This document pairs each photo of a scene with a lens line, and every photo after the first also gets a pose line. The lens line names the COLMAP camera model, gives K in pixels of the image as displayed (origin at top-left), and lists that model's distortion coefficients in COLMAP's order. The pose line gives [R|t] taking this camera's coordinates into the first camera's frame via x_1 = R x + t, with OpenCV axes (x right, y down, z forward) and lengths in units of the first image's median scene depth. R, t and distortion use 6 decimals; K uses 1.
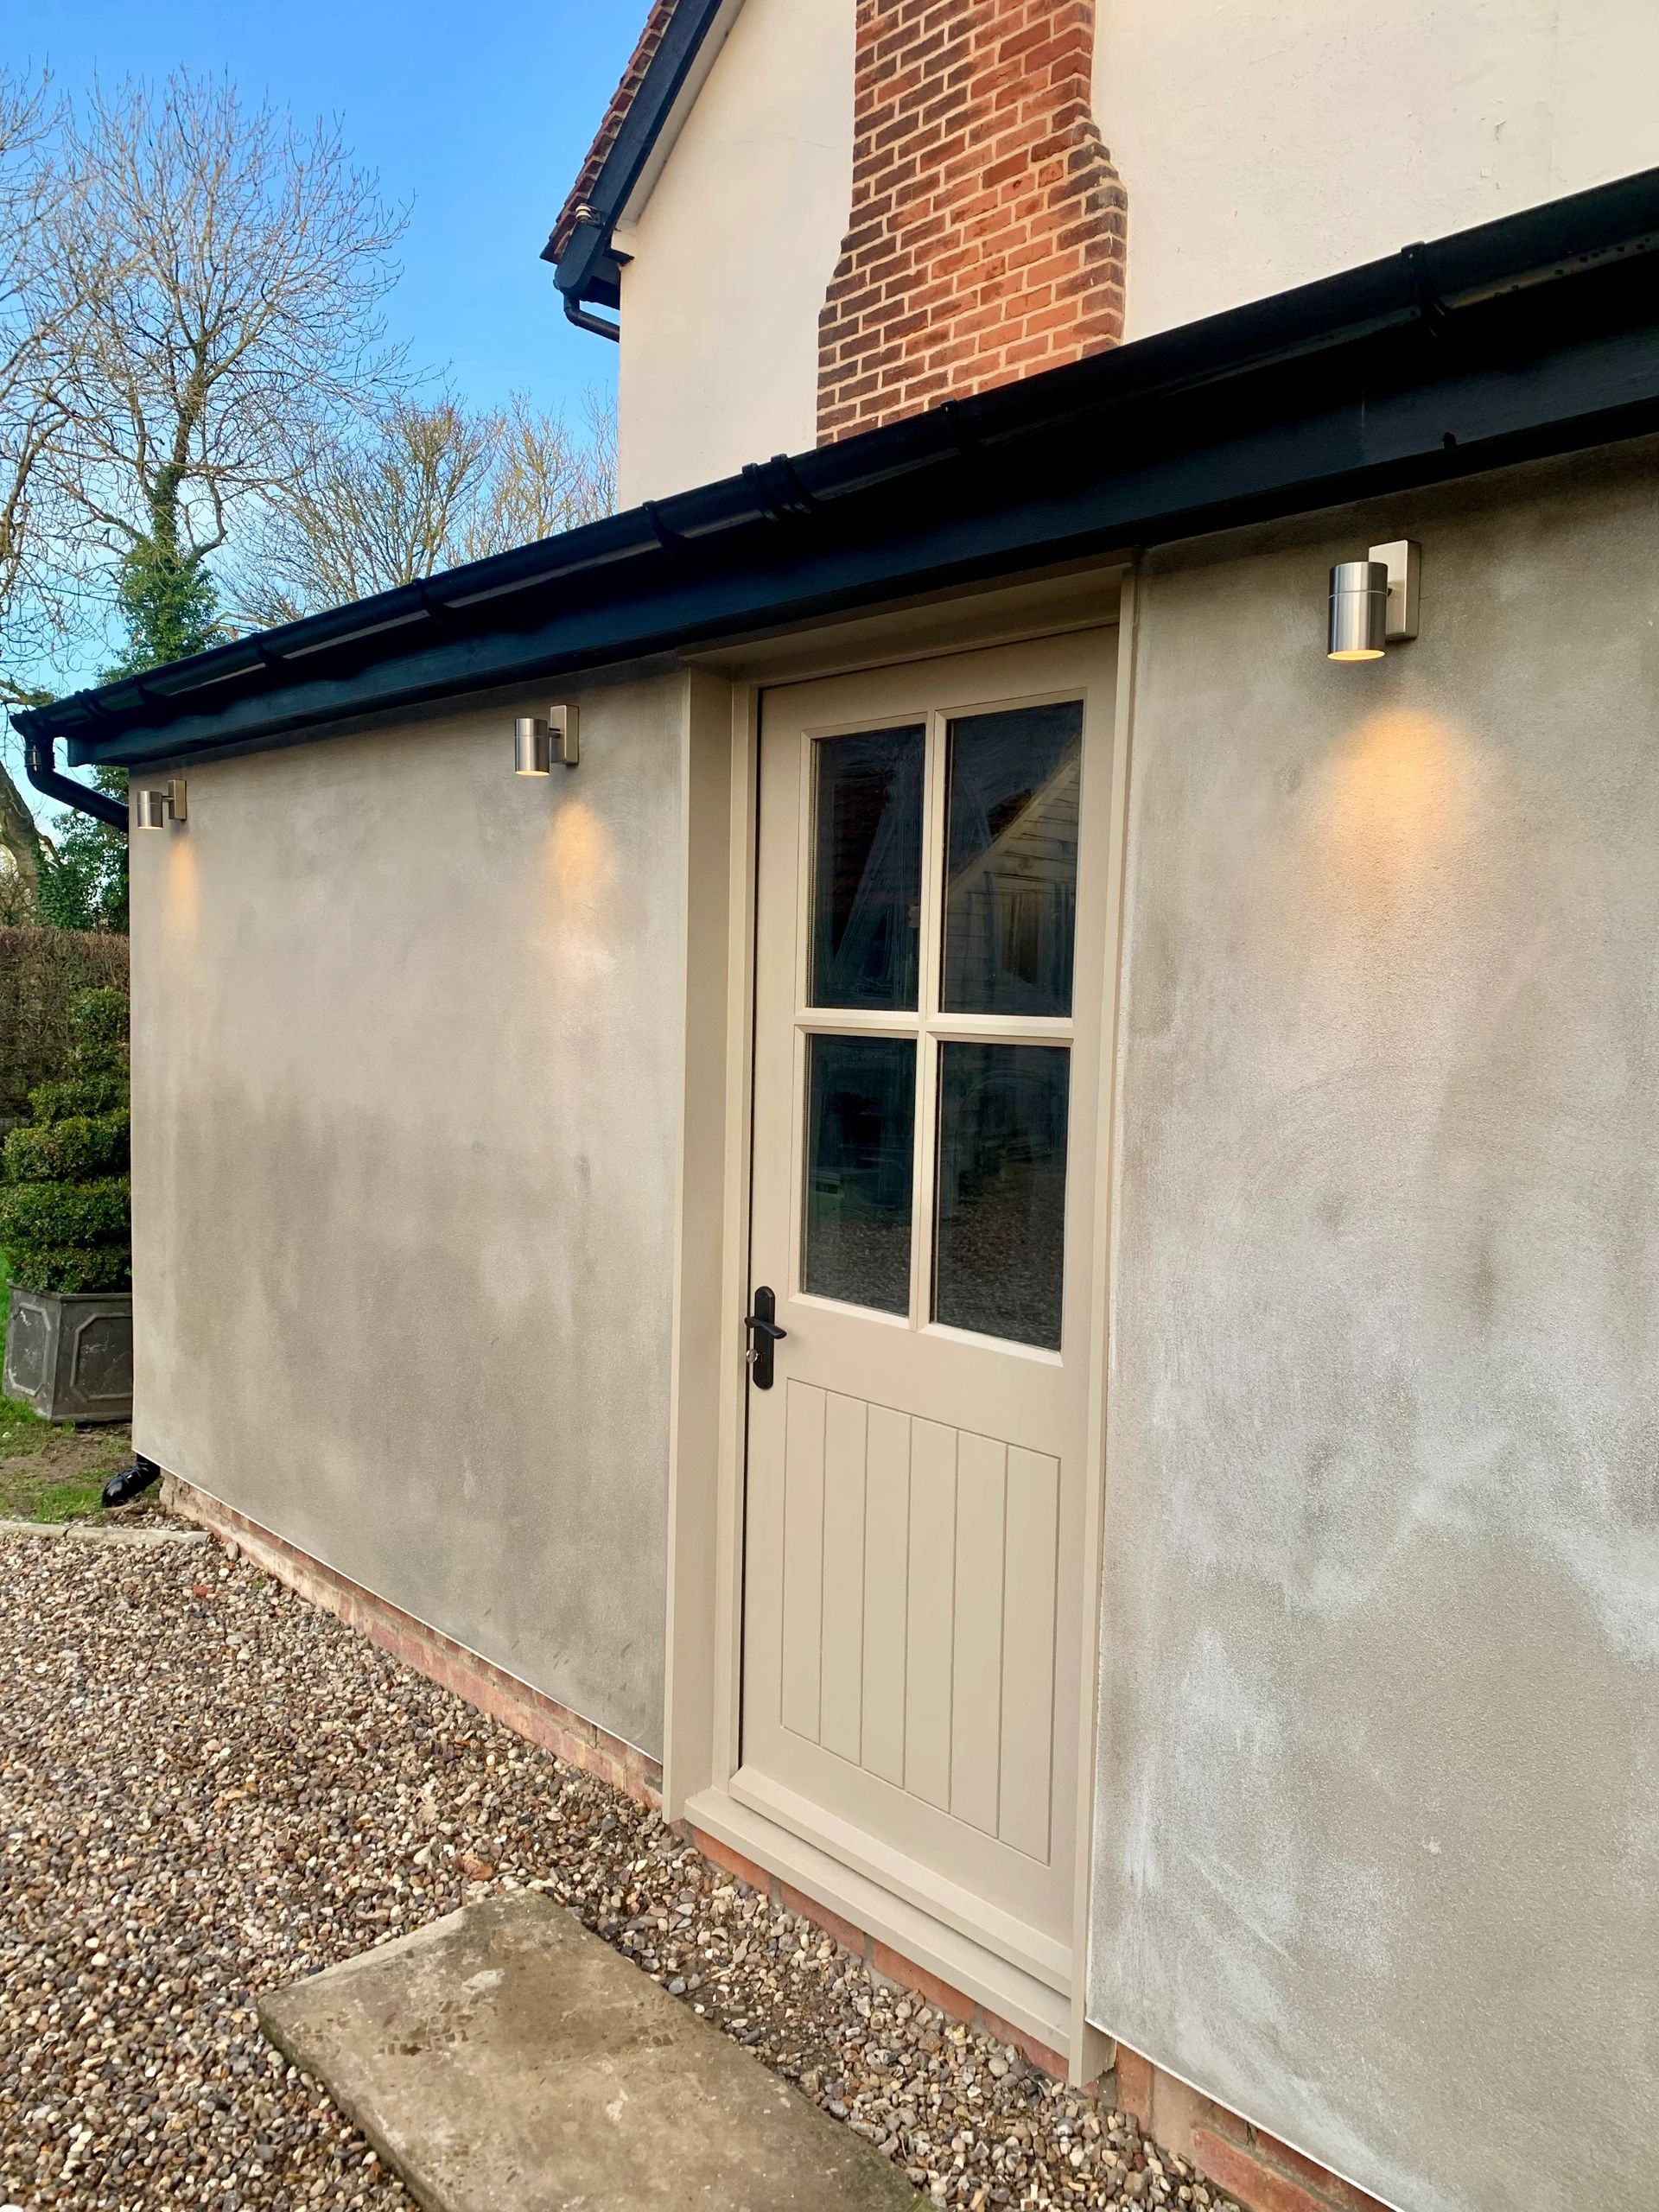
lens RADIAL K [[1701.7, 0, 850.1], [0, 1701.7, 1110.8], [0, 0, 1]] dist [0.030413, -0.047132]
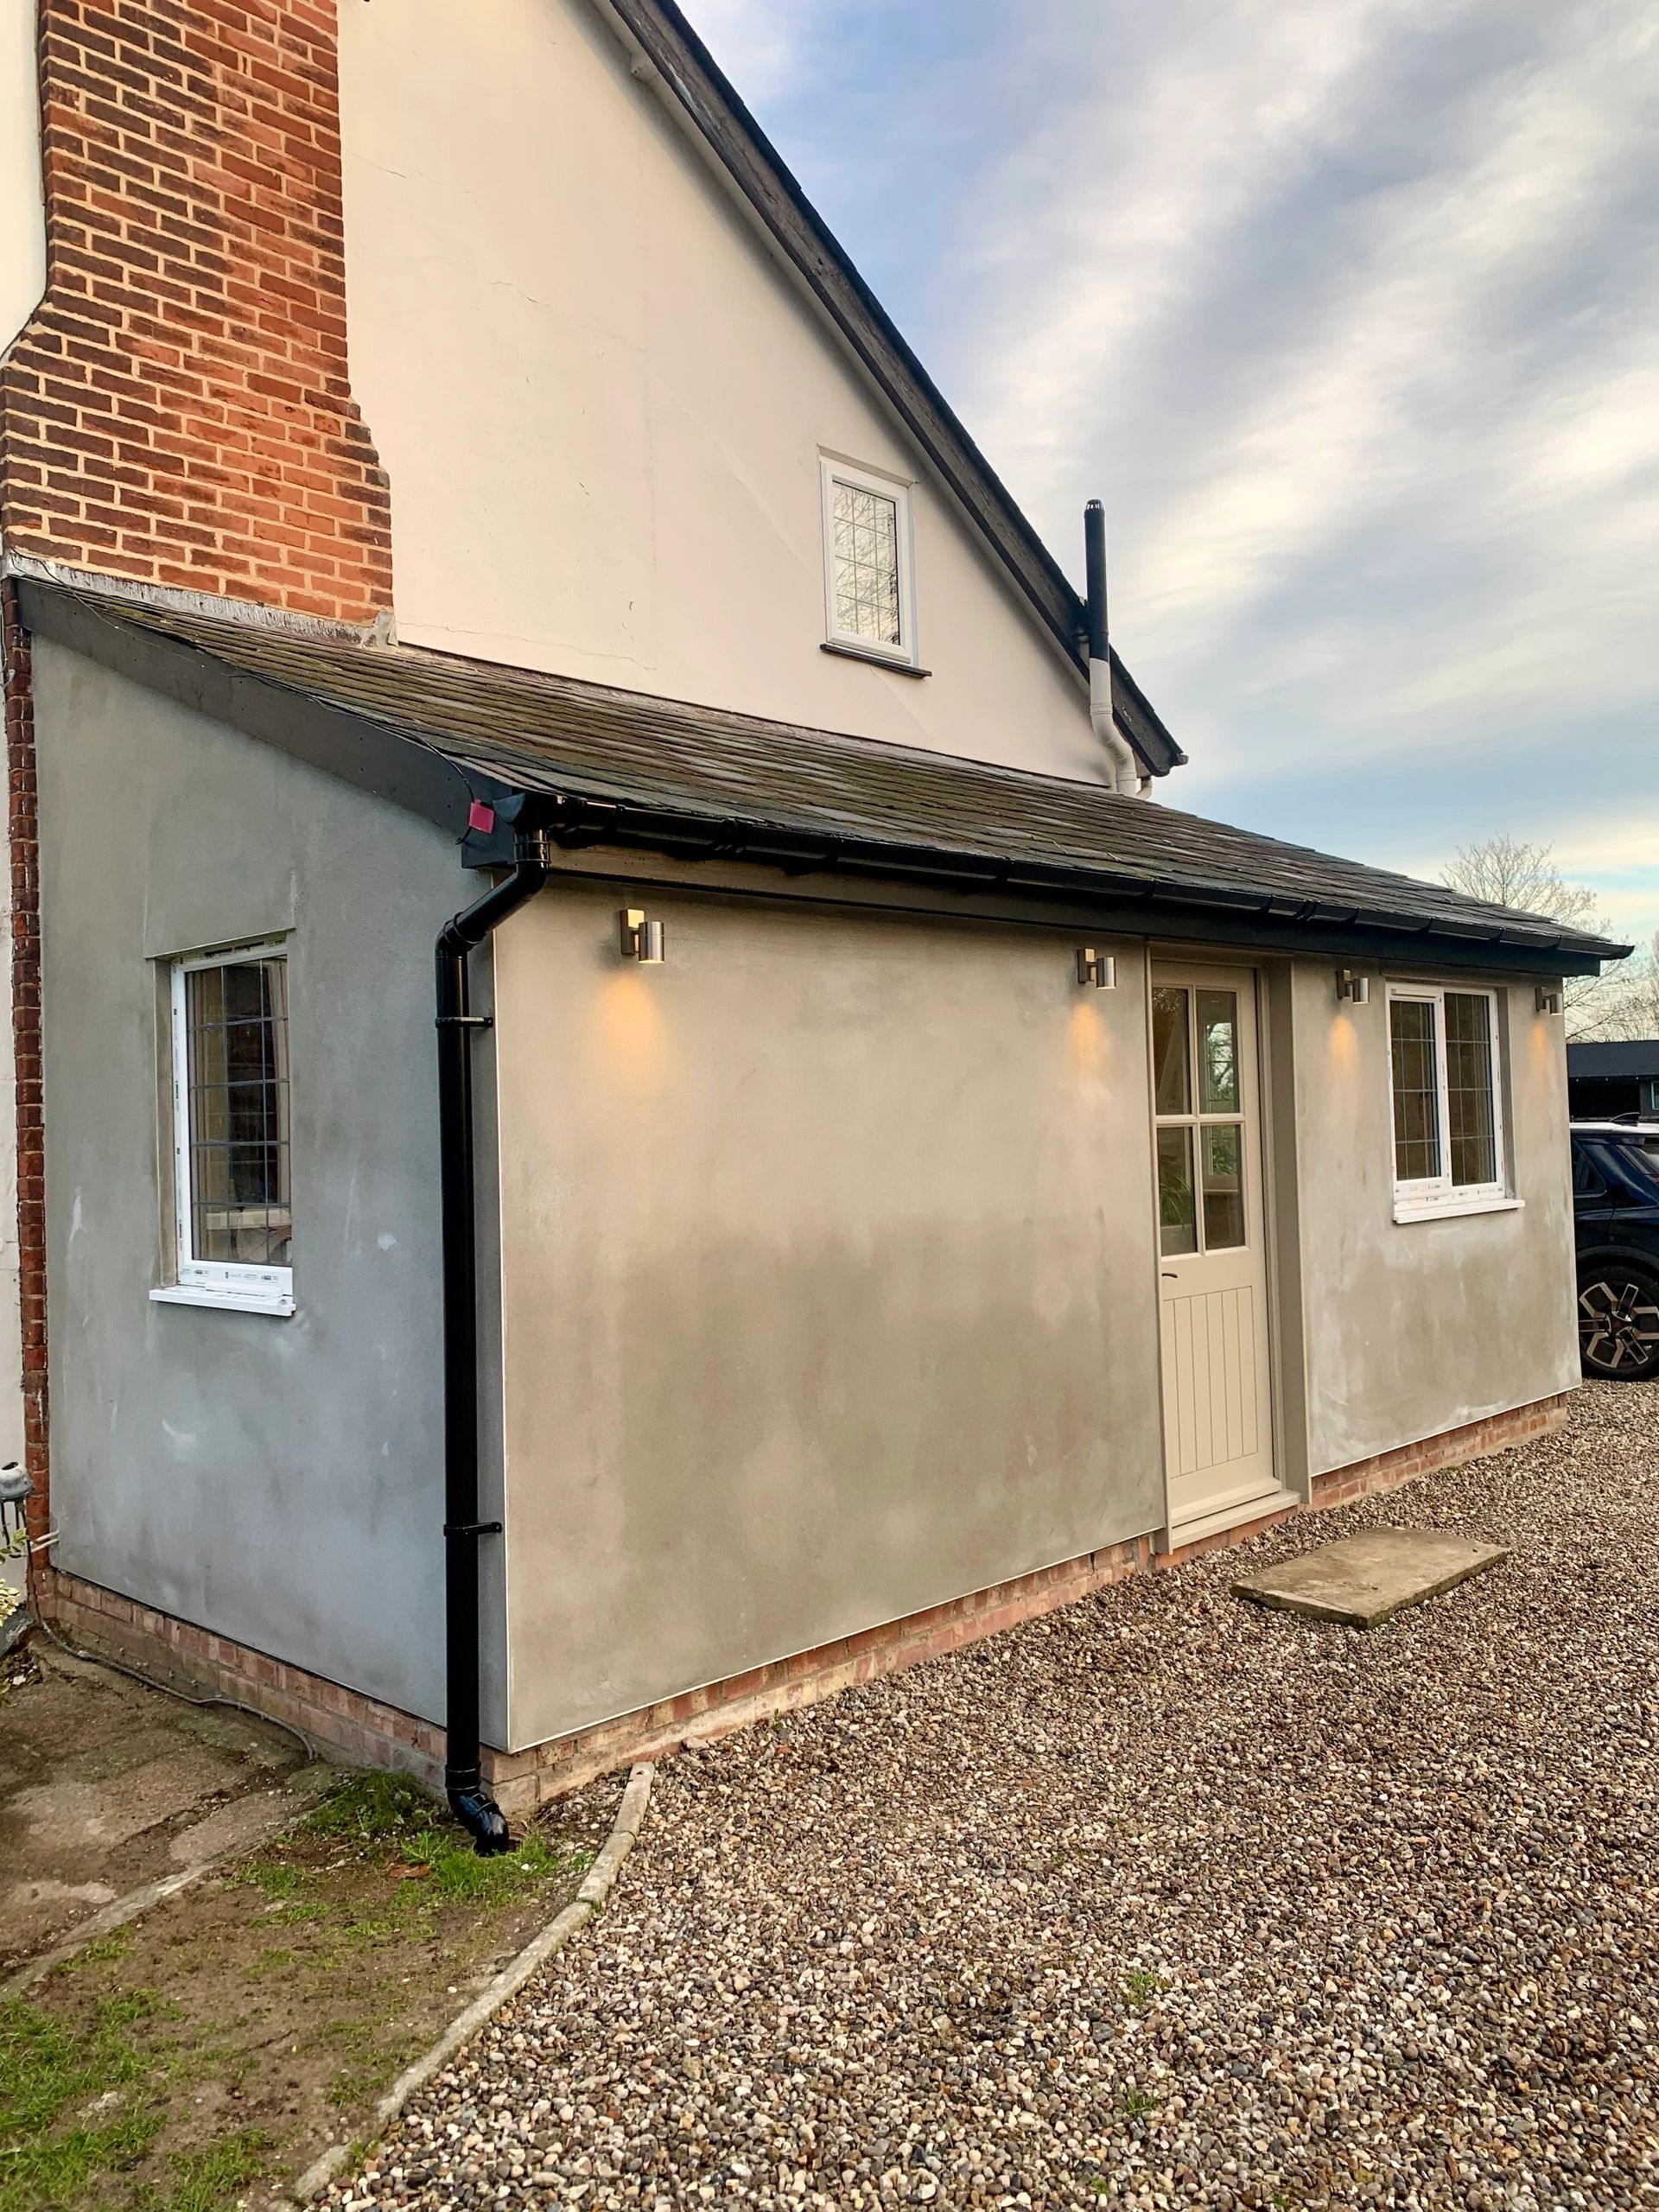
lens RADIAL K [[1701.7, 0, 840.9], [0, 1701.7, 1090.6], [0, 0, 1]] dist [0.030413, -0.047132]
pose [[-0.069277, -0.002375, 0.997595, -1.080138], [0.101792, 0.994761, 0.009438, -0.078635], [-0.992391, 0.102201, -0.068672, 0.797744]]
